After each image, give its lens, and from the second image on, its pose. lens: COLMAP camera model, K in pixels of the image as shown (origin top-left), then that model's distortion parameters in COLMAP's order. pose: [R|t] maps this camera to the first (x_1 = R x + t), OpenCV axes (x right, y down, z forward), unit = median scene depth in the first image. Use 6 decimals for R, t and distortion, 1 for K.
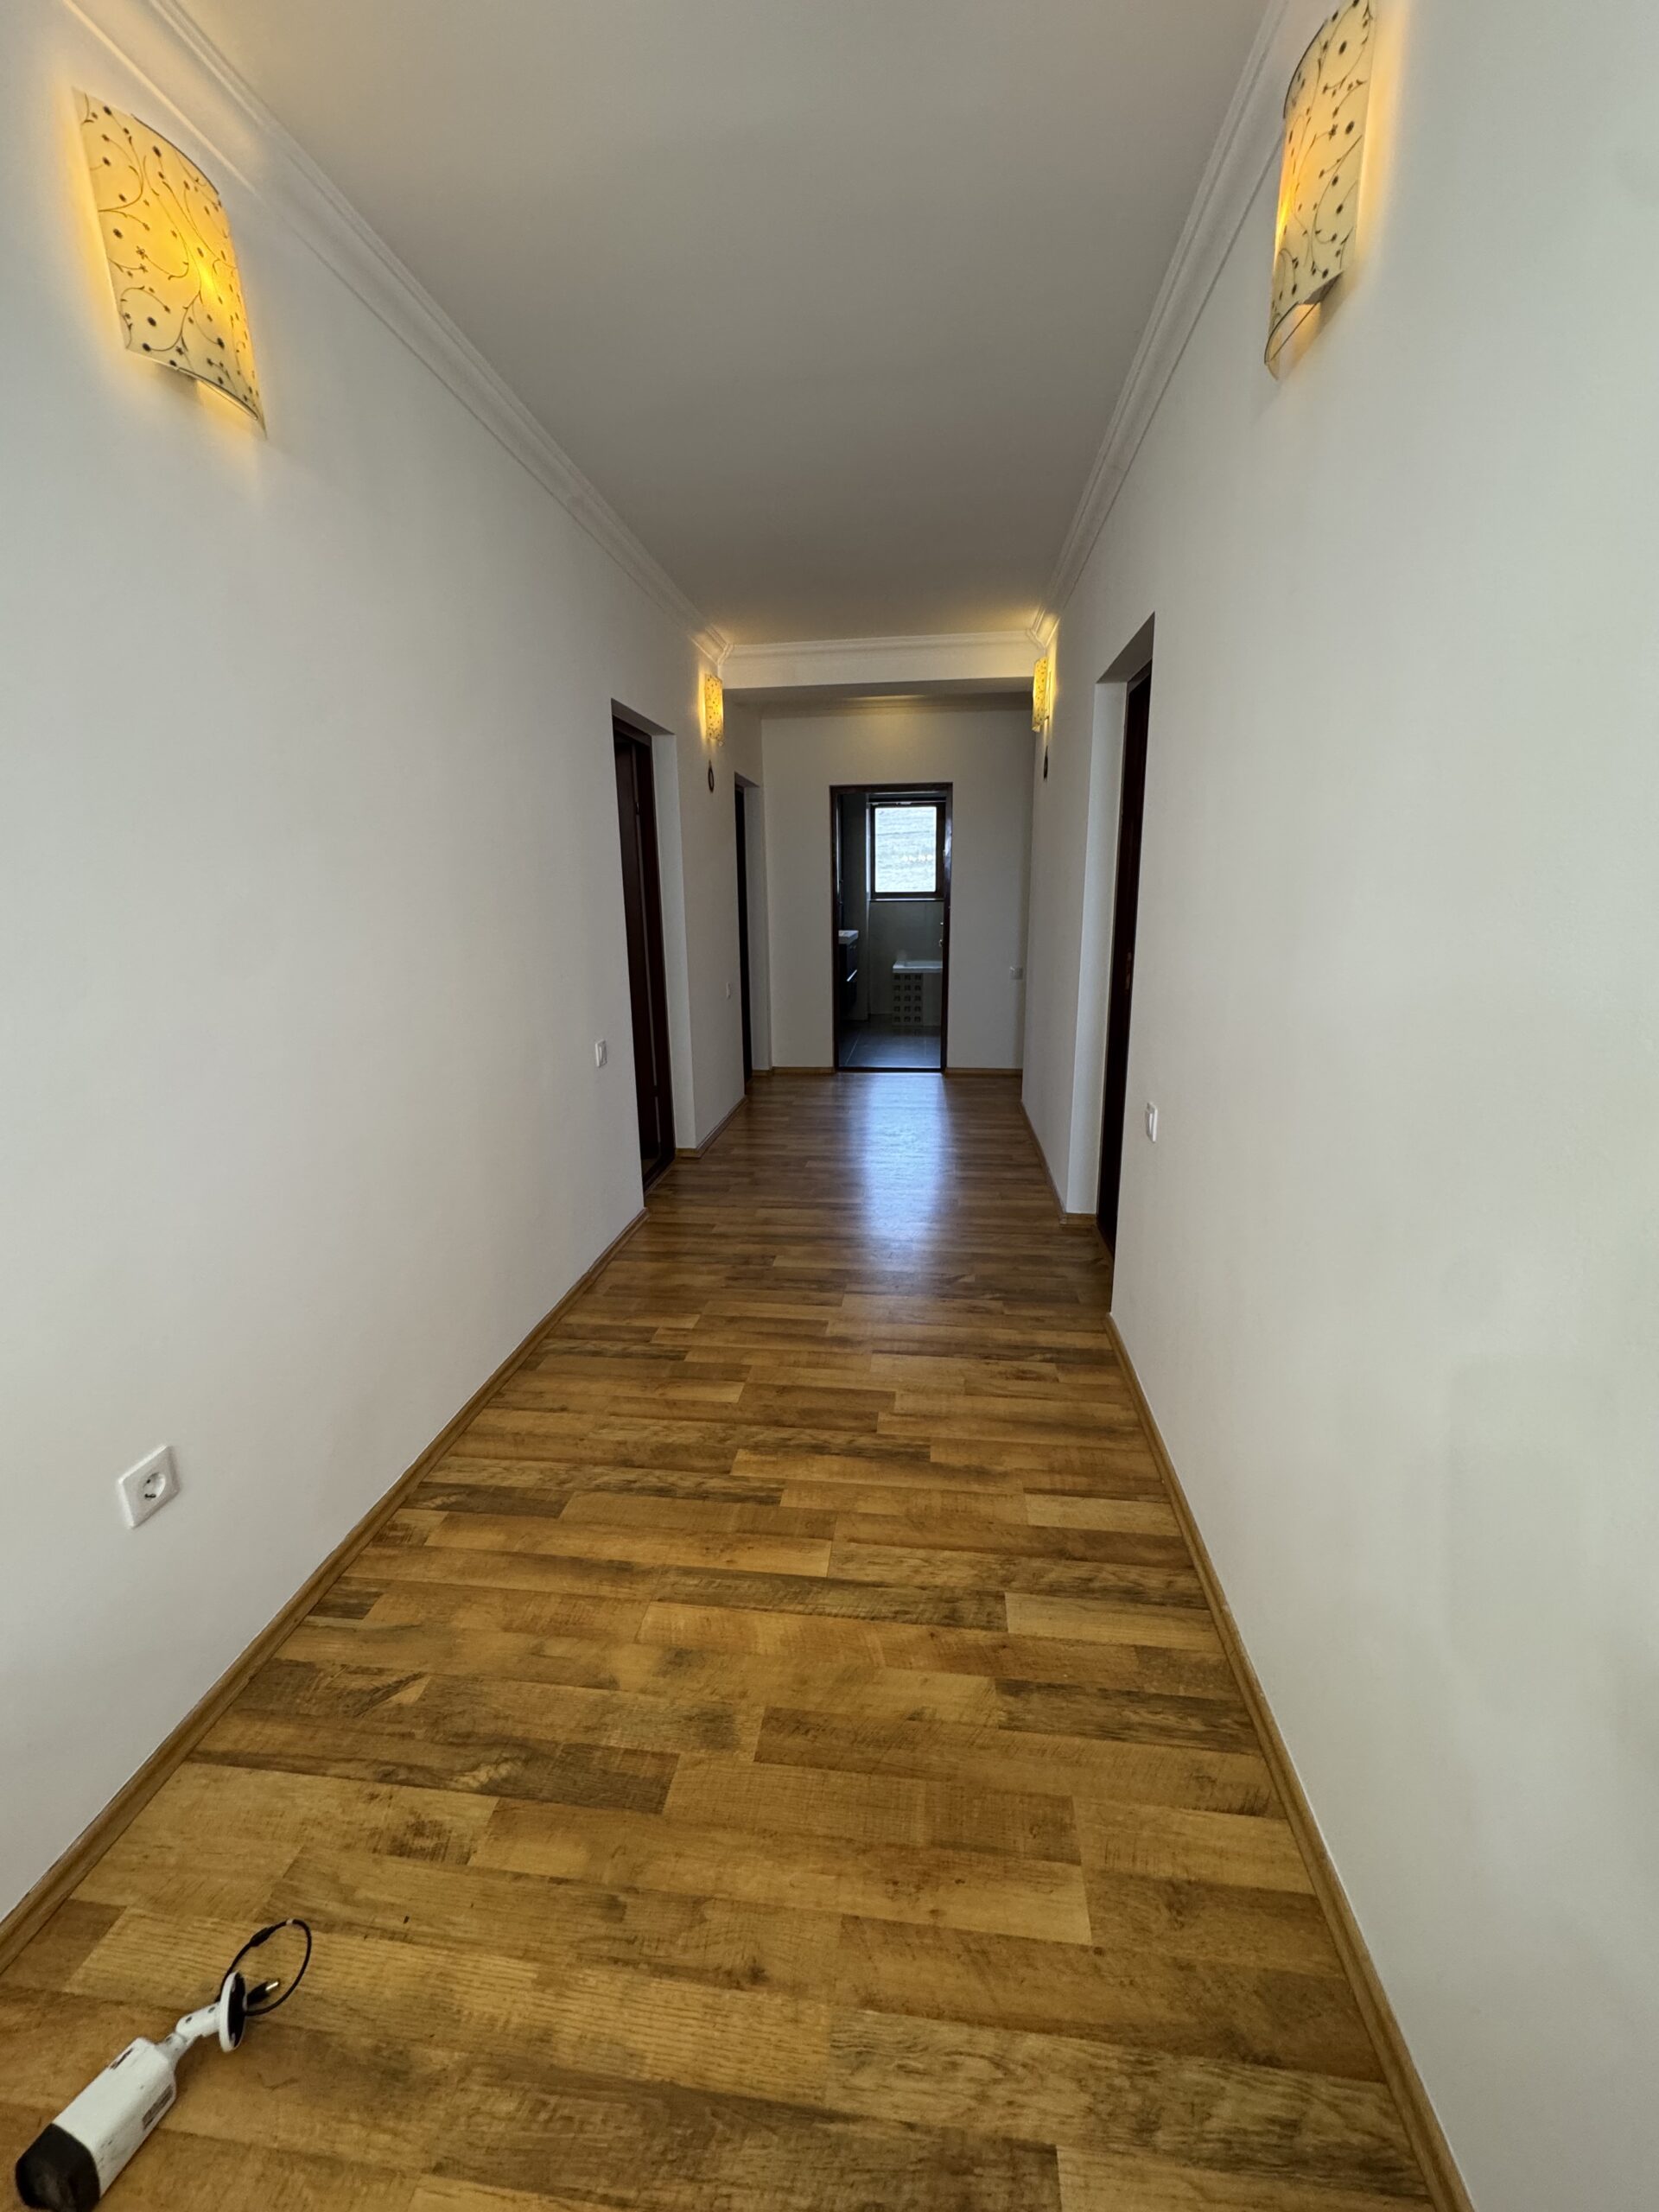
lens RADIAL K [[883.5, 0, 817.6], [0, 883.5, 1097.9], [0, 0, 1]] dist [0.001153, 0.000112]
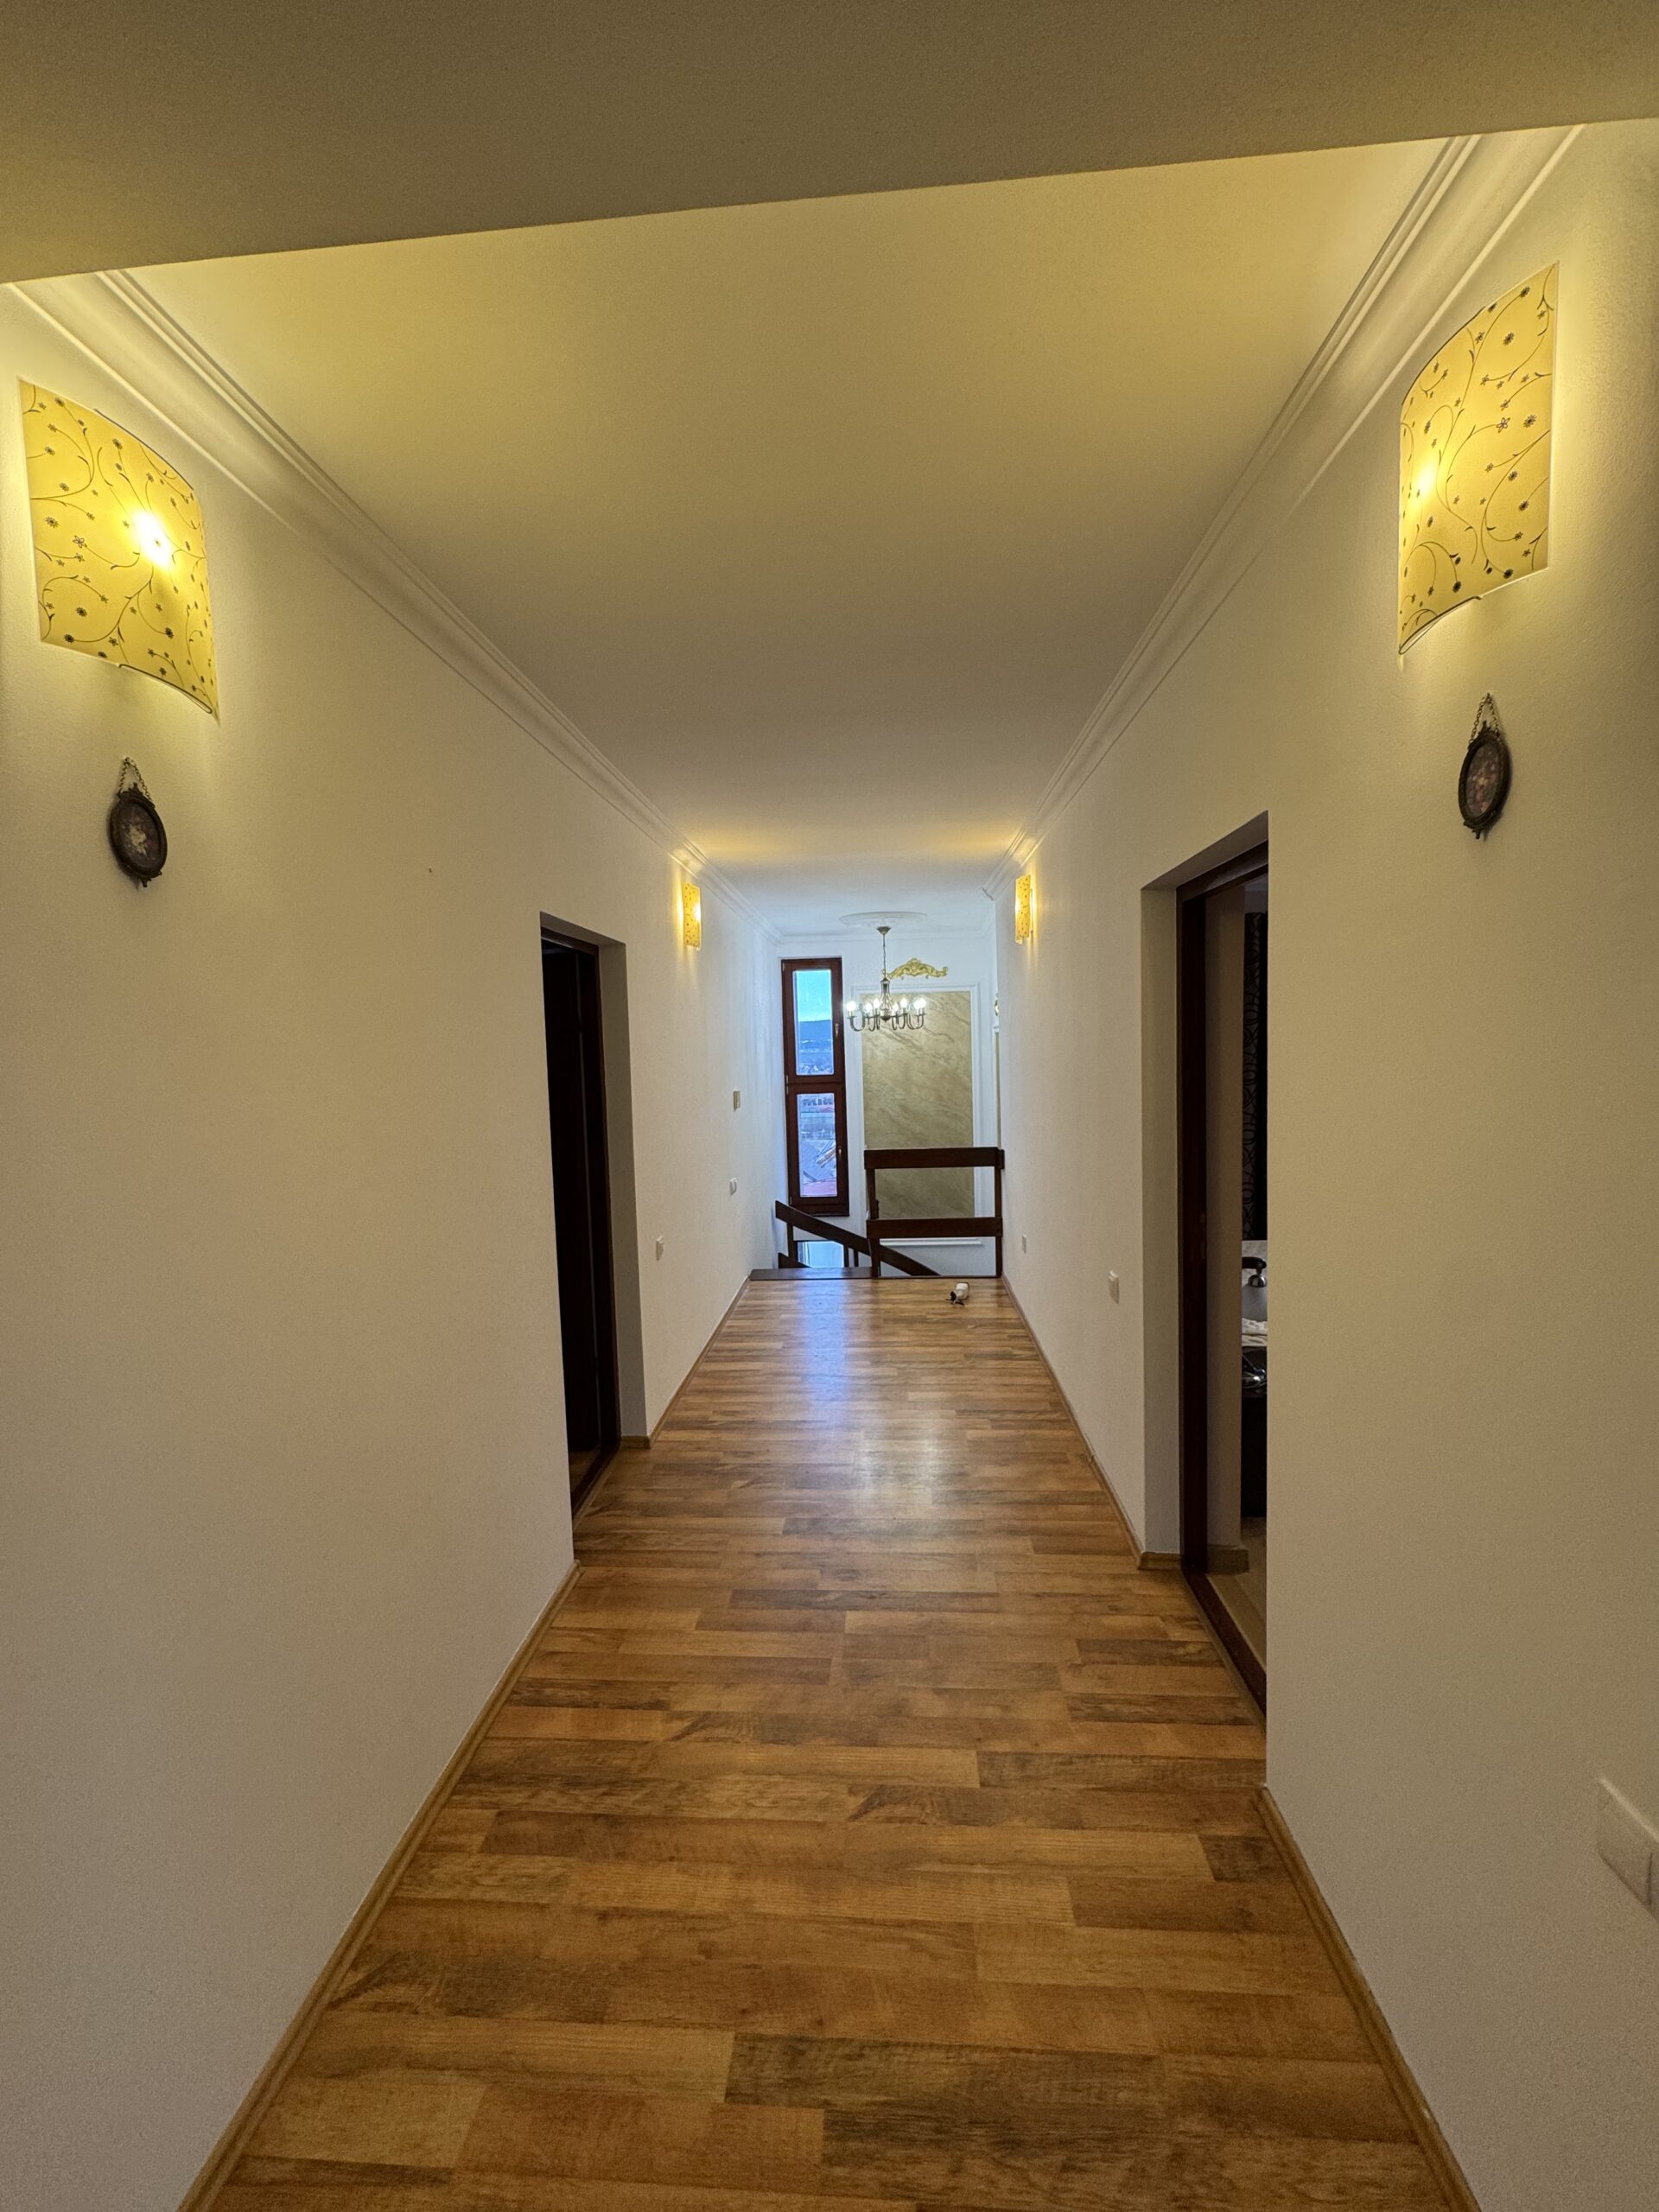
lens RADIAL K [[883.5, 0, 813.2], [0, 883.5, 1110.3], [0, 0, 1]] dist [0.001153, 0.000112]
pose [[-0.998170, 0.044777, -0.040642, 0.124582], [0.030372, 0.952397, 0.303345, -0.632364], [0.052290, 0.301556, -0.952014, 2.217517]]
